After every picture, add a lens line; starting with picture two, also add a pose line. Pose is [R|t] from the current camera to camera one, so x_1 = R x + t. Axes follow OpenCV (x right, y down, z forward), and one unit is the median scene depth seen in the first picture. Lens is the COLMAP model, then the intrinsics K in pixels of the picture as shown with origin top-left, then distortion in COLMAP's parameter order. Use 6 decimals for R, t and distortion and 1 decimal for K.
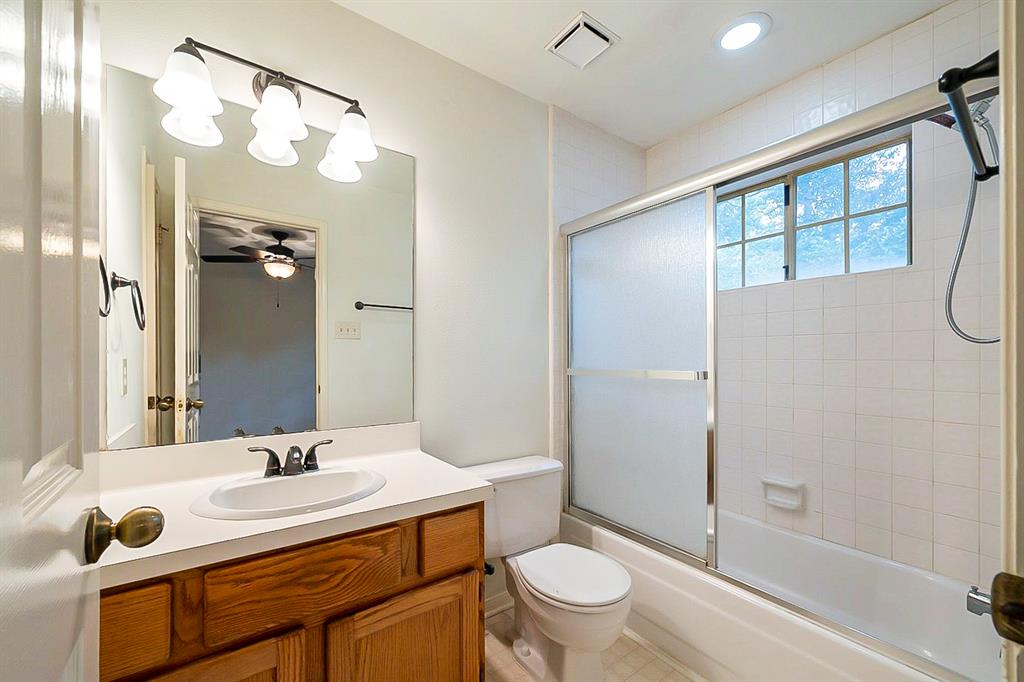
lens RADIAL K [[414.5, 0, 510.7], [0, 414.5, 358.0], [0, 0, 1]] dist [-0.000196, -0.000002]
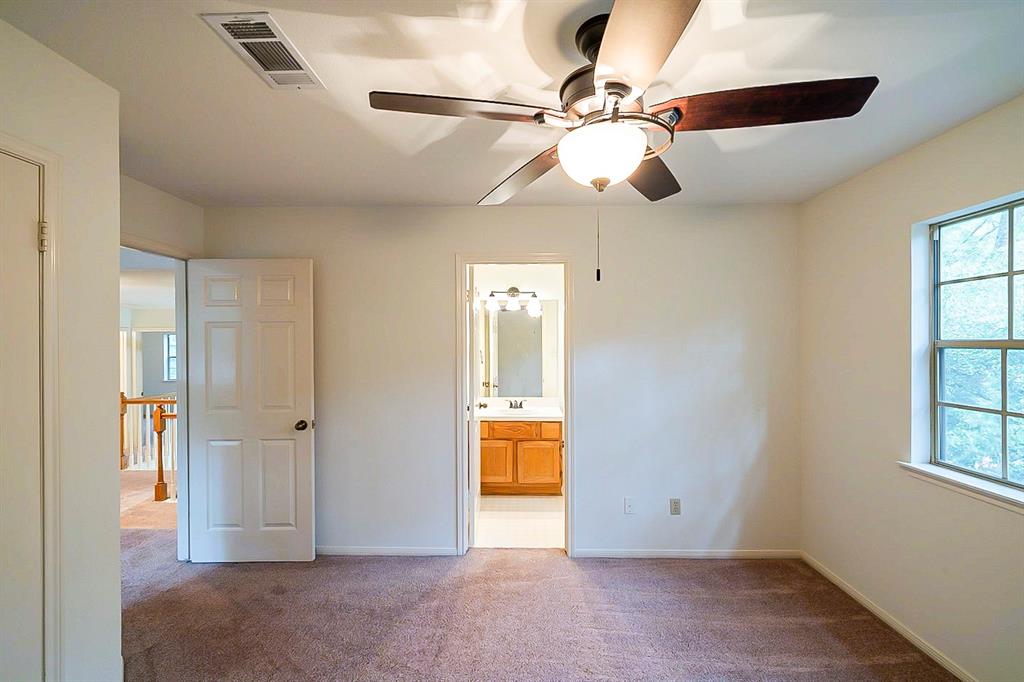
lens RADIAL K [[404.2, 0, 506.8], [0, 404.2, 347.2], [0, 0, 1]] dist [0.001273, 0.000043]
pose [[0.798885, 0.003723, -0.601473, 1.608174], [0.005052, 0.999904, 0.012898, -0.307972], [0.601463, -0.013343, 0.798789, -1.935588]]
